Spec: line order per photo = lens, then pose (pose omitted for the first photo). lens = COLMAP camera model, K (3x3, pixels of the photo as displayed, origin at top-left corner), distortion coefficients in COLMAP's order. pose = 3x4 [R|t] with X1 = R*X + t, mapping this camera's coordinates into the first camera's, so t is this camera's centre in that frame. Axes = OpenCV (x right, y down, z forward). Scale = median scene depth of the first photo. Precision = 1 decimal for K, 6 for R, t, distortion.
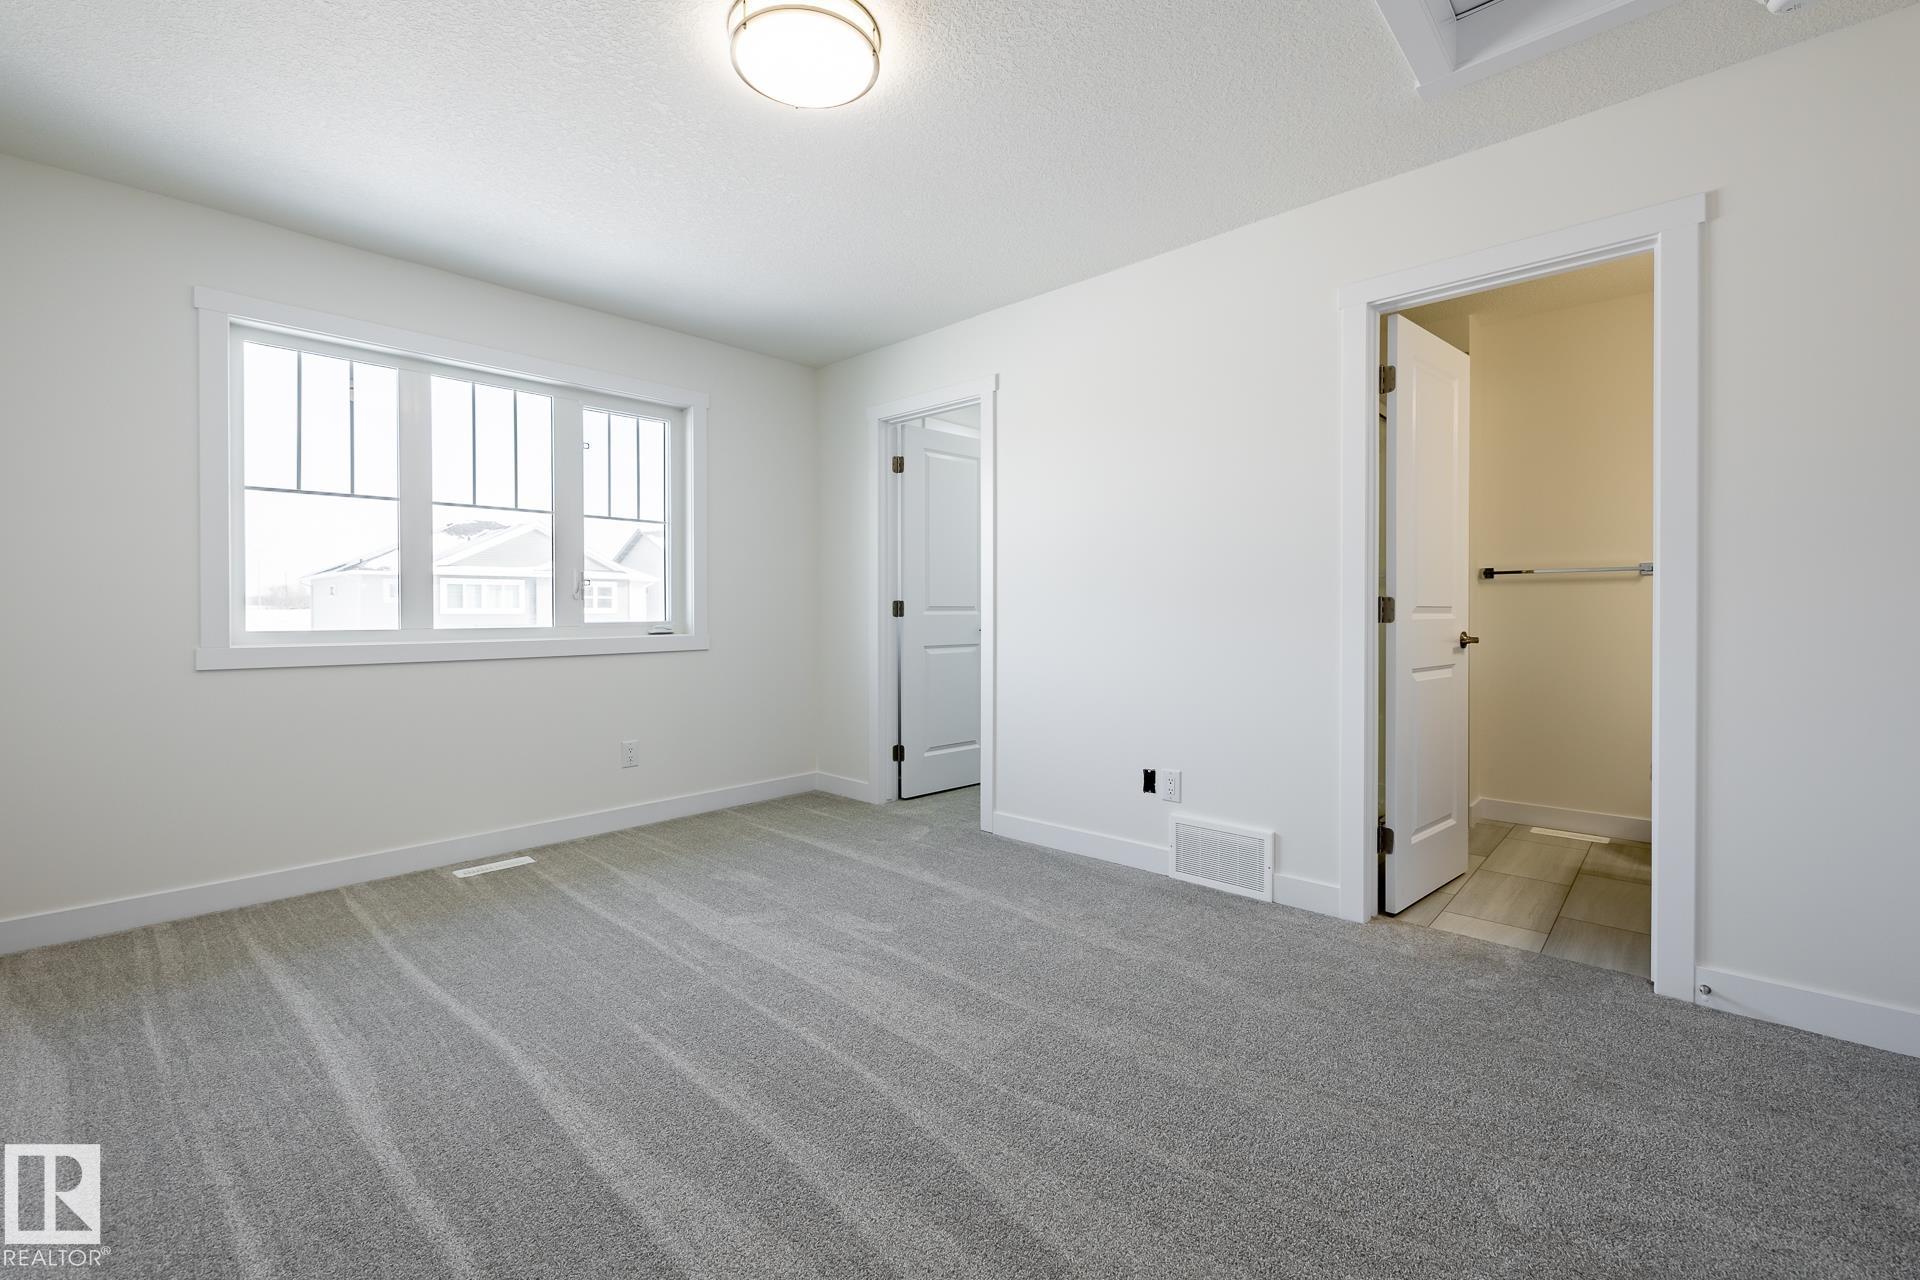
lens RADIAL K [[804.2, 0, 959.9], [0, 804.2, 610.5], [0, 0, 1]] dist [0.000572, -0.000018]
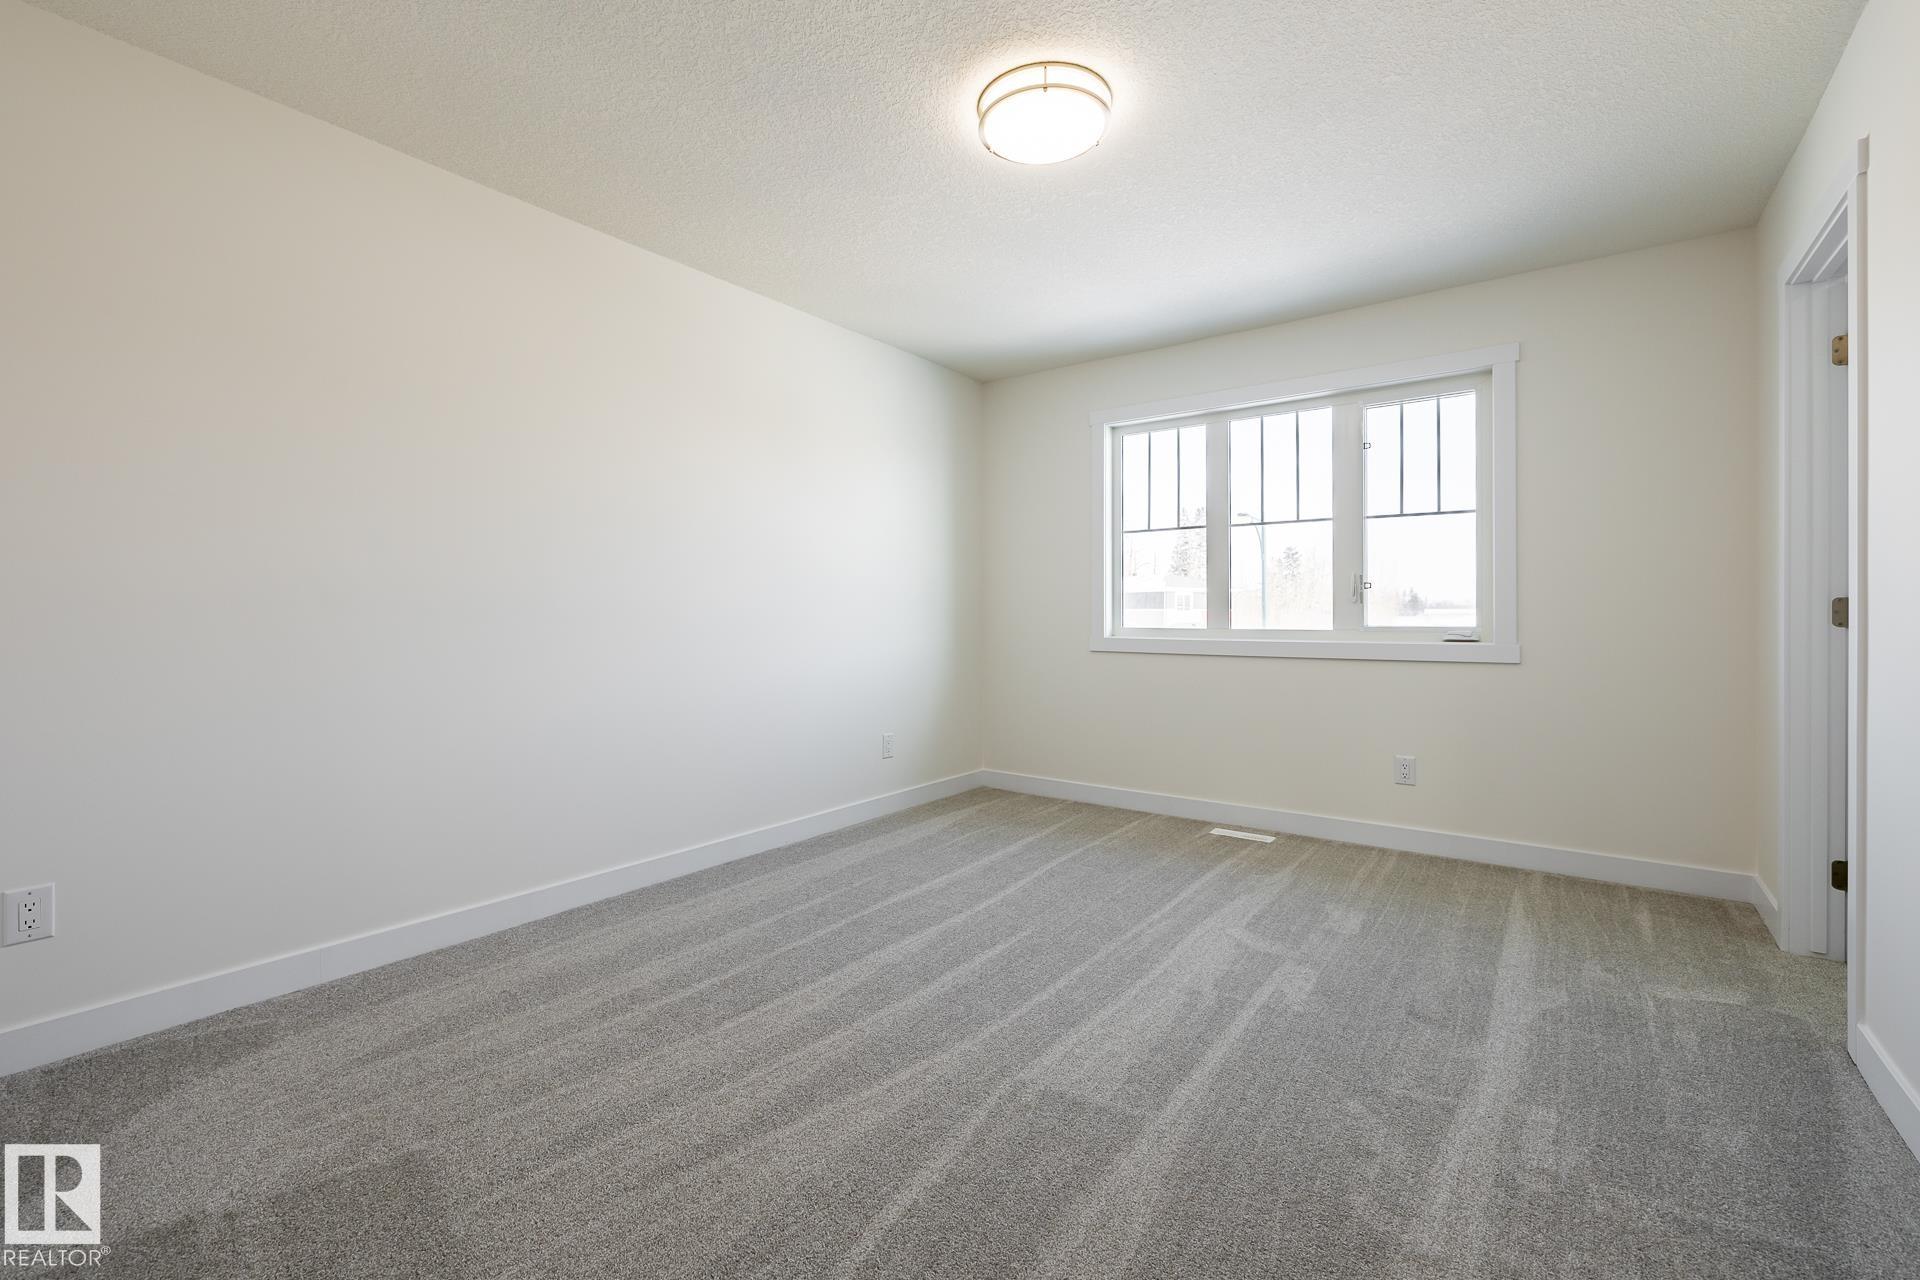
lens RADIAL K [[826.6, 0, 960.0], [0, 826.6, 617.6], [0, 0, 1]] dist [-0.001349, -0.000048]
pose [[0.115355, -0.001629, -0.993323, 0.536209], [-0.008549, 0.999960, -0.002633, 0.012258], [0.993288, 0.008795, 0.115336, 0.447133]]
